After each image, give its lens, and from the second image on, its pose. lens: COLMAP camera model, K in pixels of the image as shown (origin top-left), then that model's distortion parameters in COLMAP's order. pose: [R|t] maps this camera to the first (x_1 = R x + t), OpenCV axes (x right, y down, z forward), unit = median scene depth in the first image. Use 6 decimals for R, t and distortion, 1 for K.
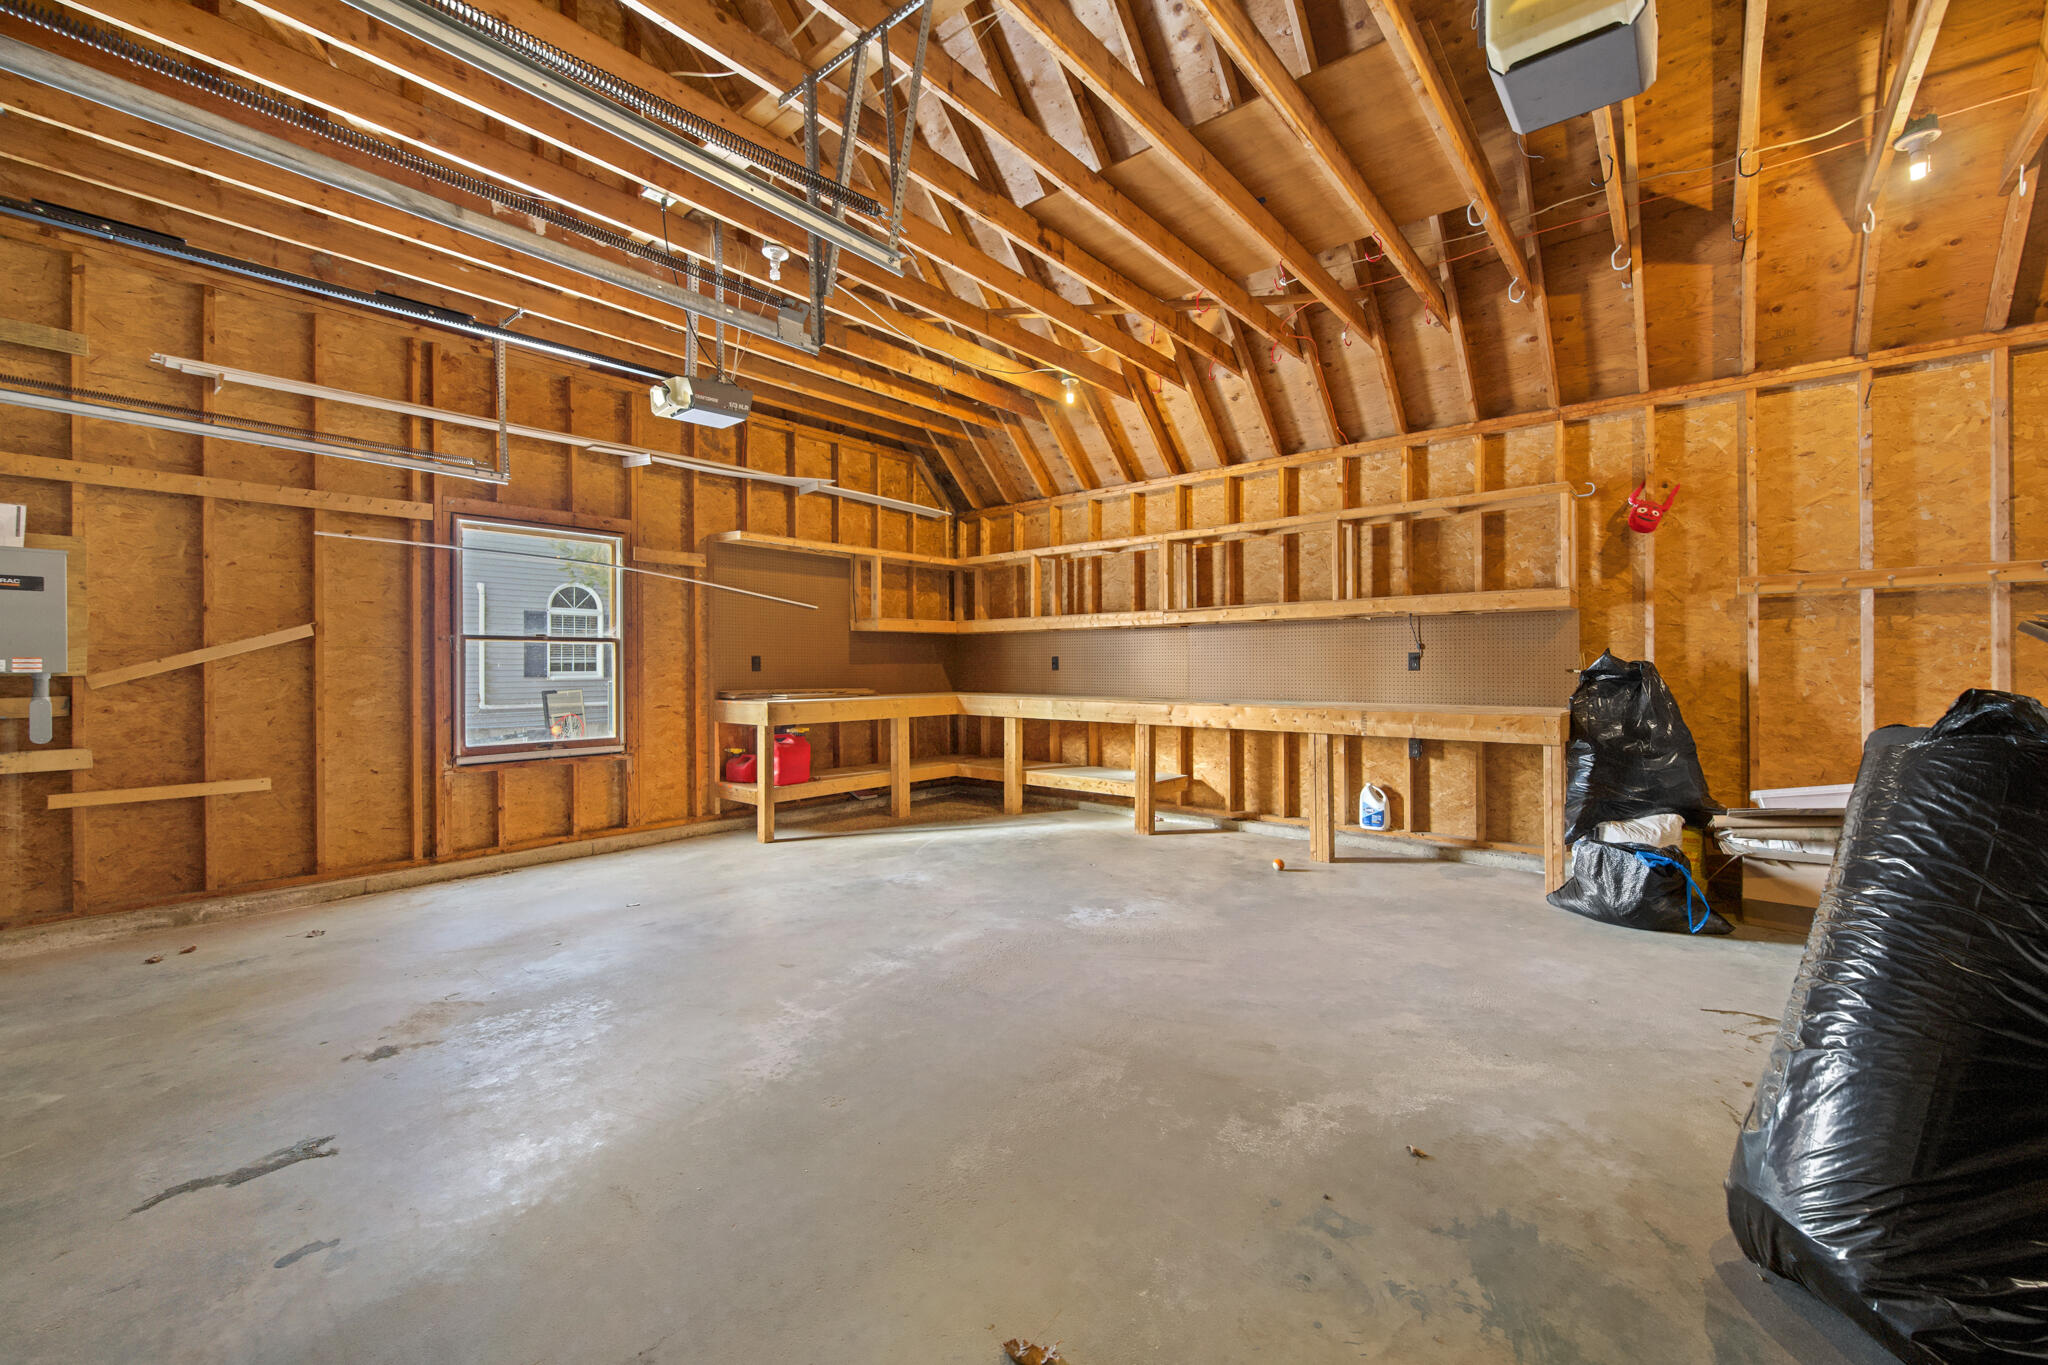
lens RADIAL K [[812.4, 0, 1024.0], [0, 812.4, 682.5], [0, 0, 1]] dist [0.000763, 0.000348]
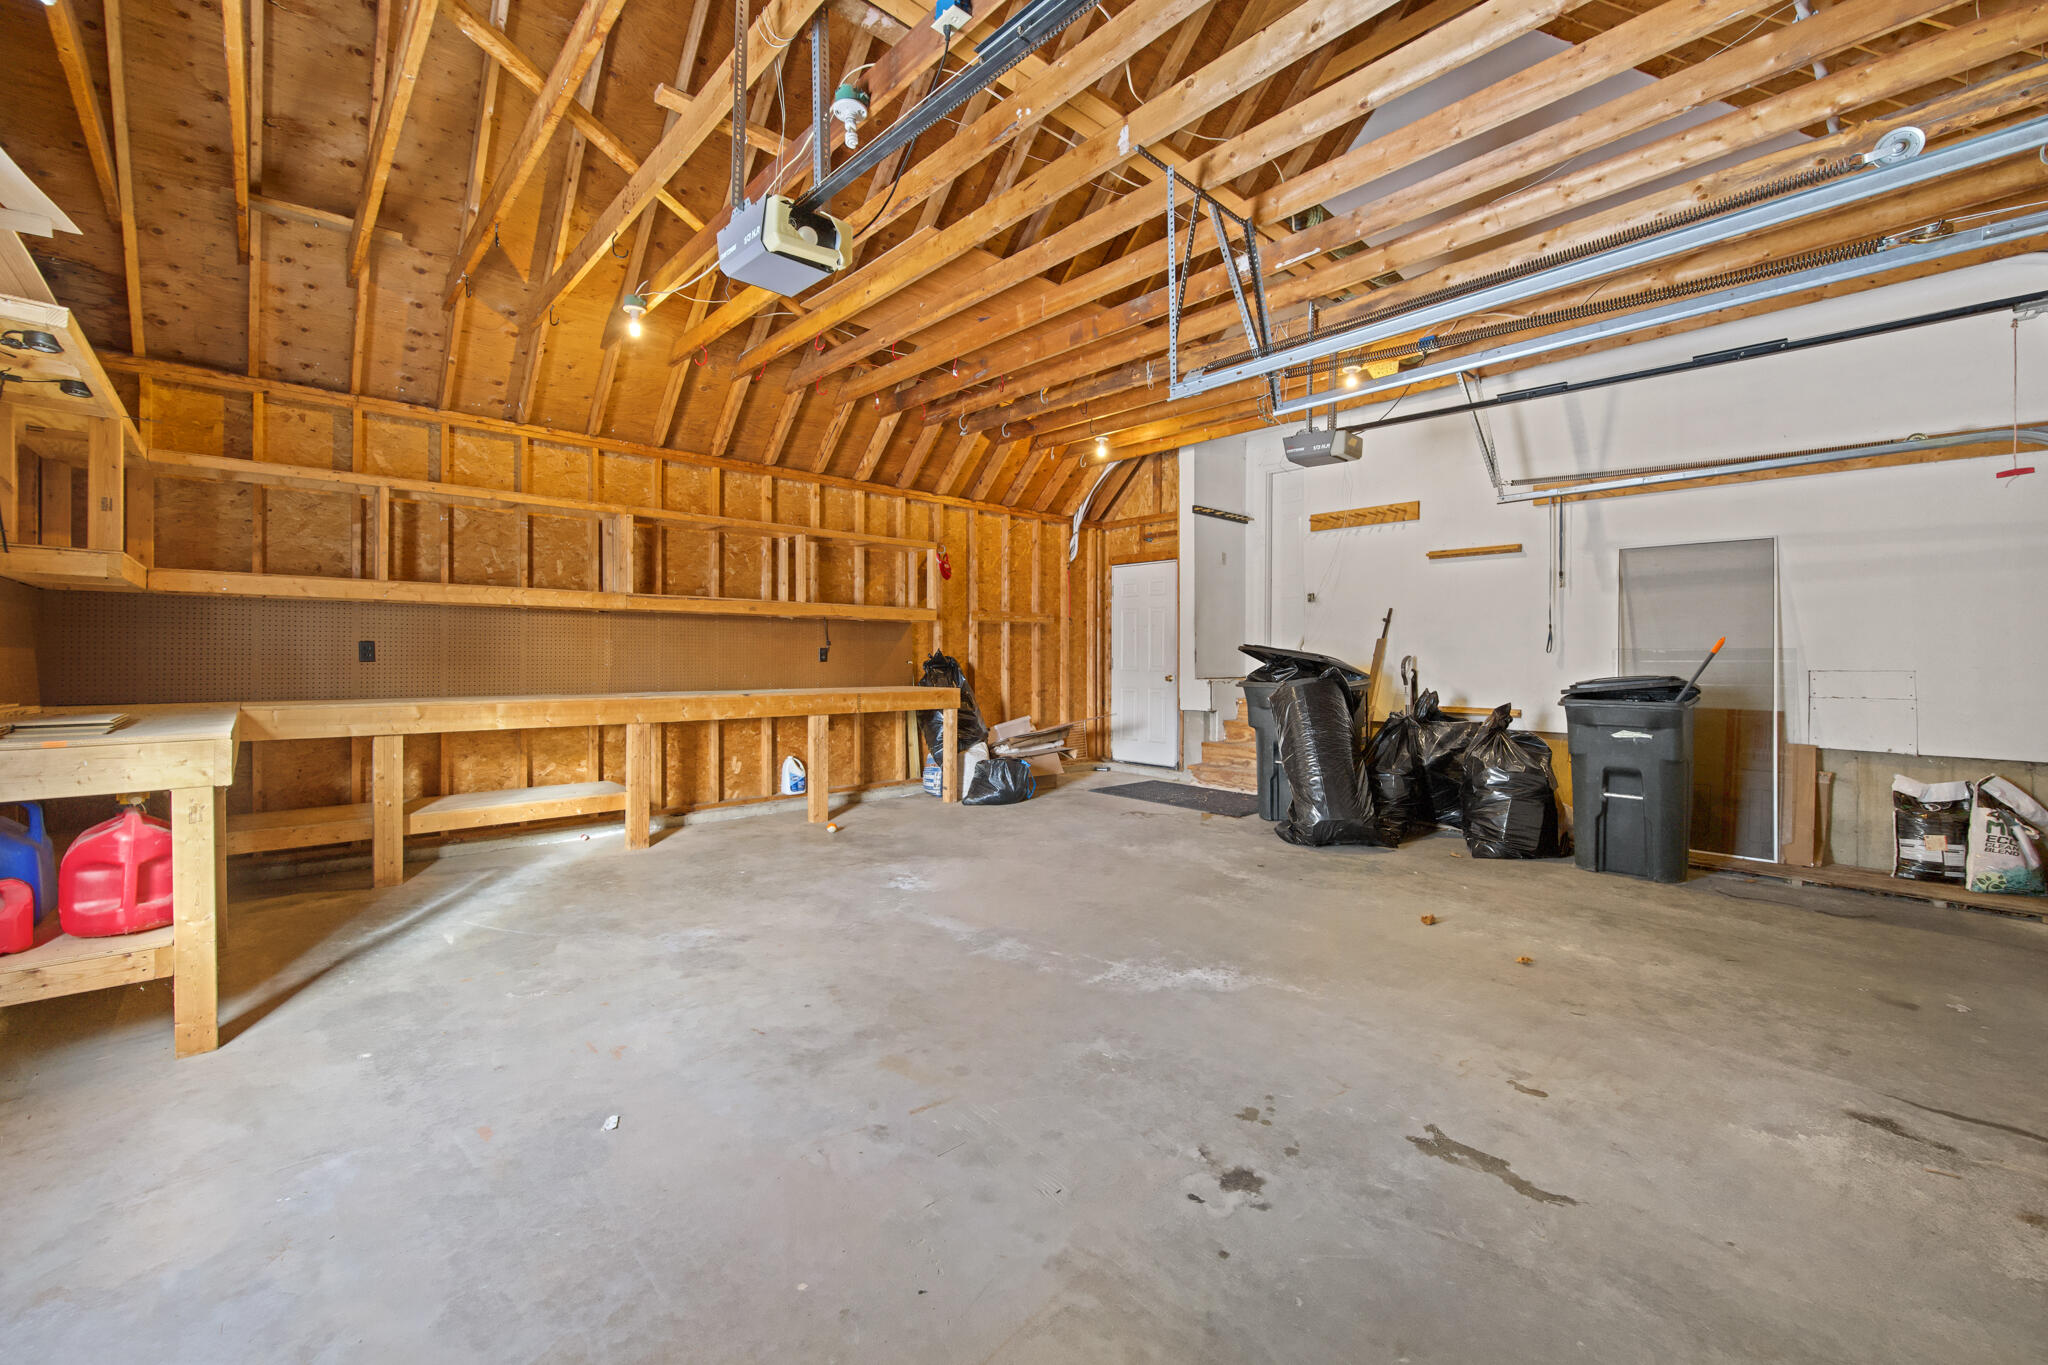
lens RADIAL K [[812.4, 0, 1024.0], [0, 812.4, 682.5], [0, 0, 1]] dist [0.000763, 0.000348]
pose [[0.119022, -0.025201, 0.992572, -0.936905], [0.015379, 0.999605, 0.023536, -0.009462], [-0.992773, 0.012463, 0.119362, 0.673718]]
